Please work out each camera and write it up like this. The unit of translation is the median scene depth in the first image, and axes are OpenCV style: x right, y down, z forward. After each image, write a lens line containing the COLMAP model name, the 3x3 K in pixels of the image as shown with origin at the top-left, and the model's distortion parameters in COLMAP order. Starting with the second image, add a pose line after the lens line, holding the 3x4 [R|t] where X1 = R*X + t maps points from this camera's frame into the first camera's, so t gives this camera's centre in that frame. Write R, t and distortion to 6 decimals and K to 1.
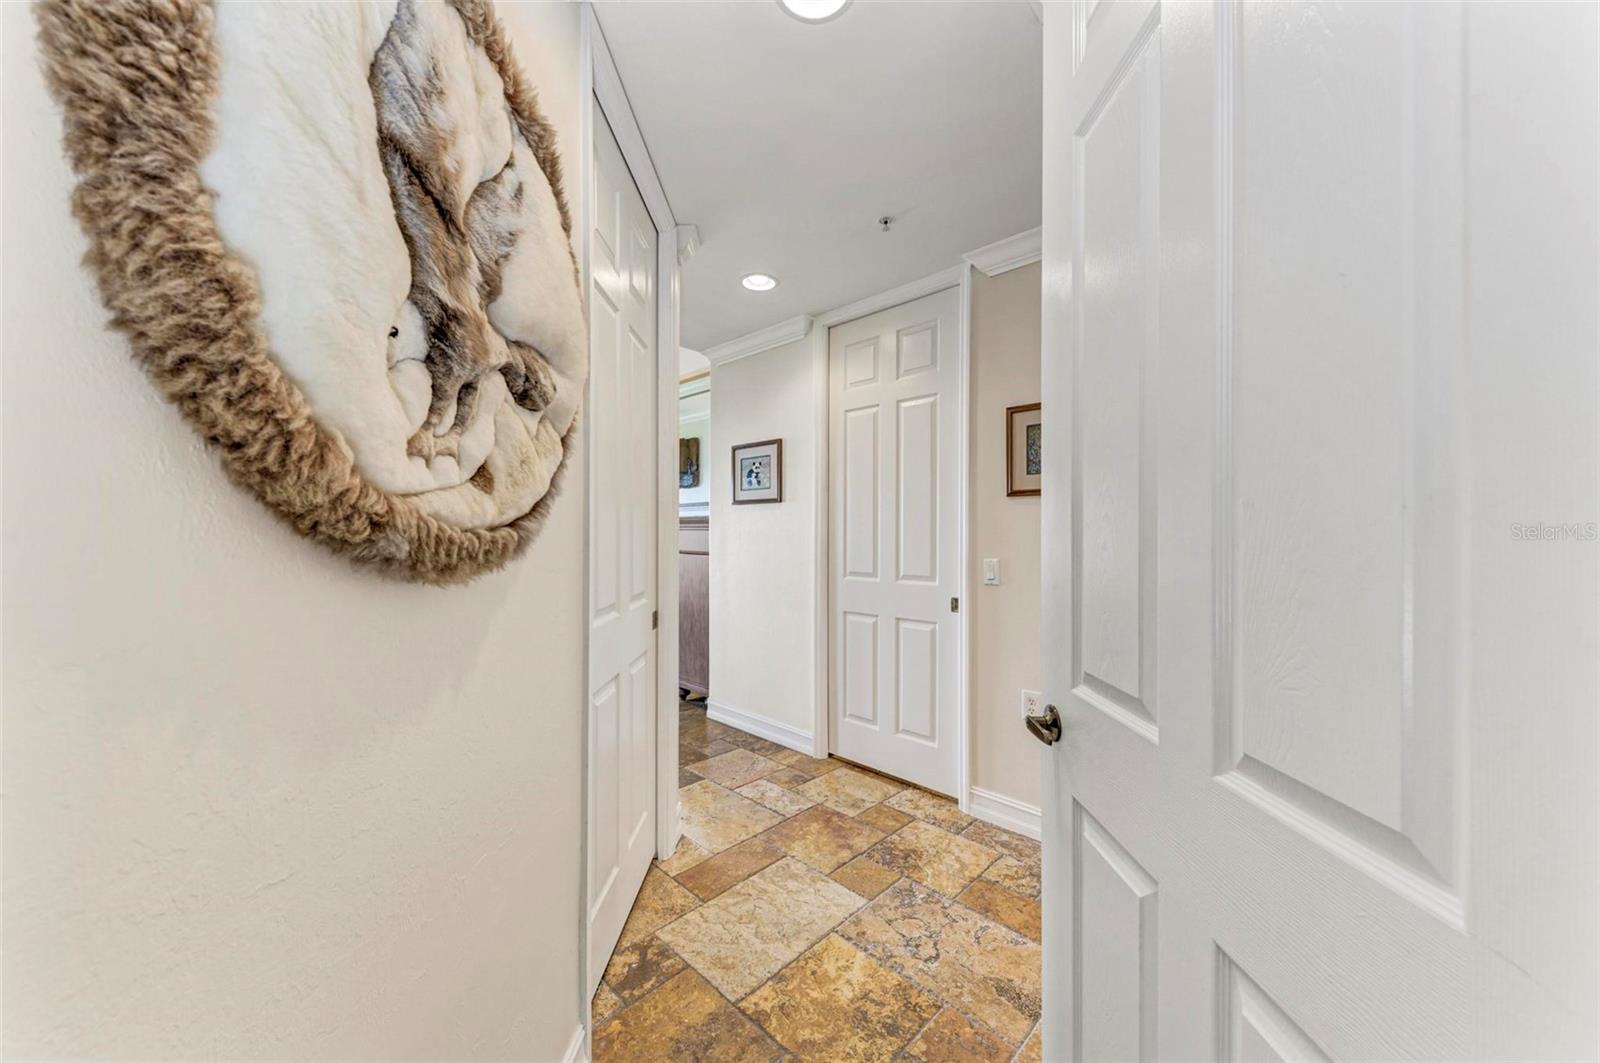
lens RADIAL K [[573.6, 0, 801.2], [0, 573.6, 531.3], [0, 0, 1]] dist [0.013845, -0.002658]
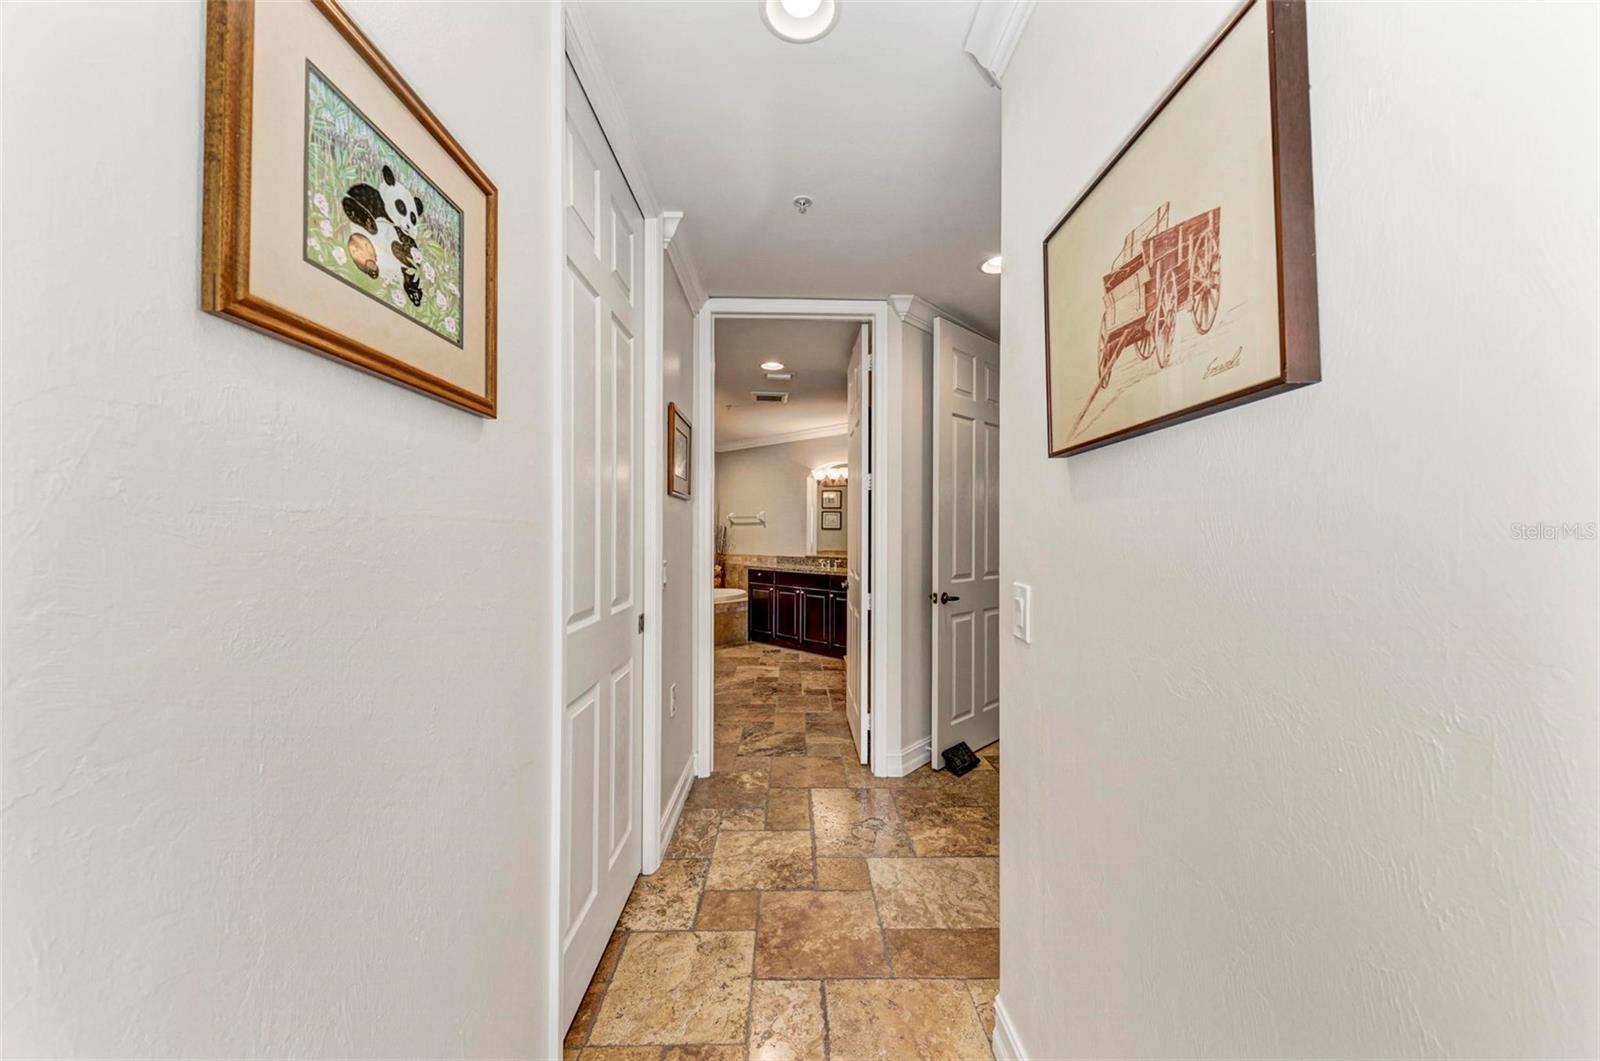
lens RADIAL K [[573.6, 0, 800.9], [0, 573.6, 529.8], [0, 0, 1]] dist [0.013845, -0.002658]
pose [[-0.708574, -0.000720, 0.705636, -0.508764], [-0.001954, 0.999998, -0.000941, 0.000832], [-0.705634, -0.002045, -0.708573, 1.639536]]
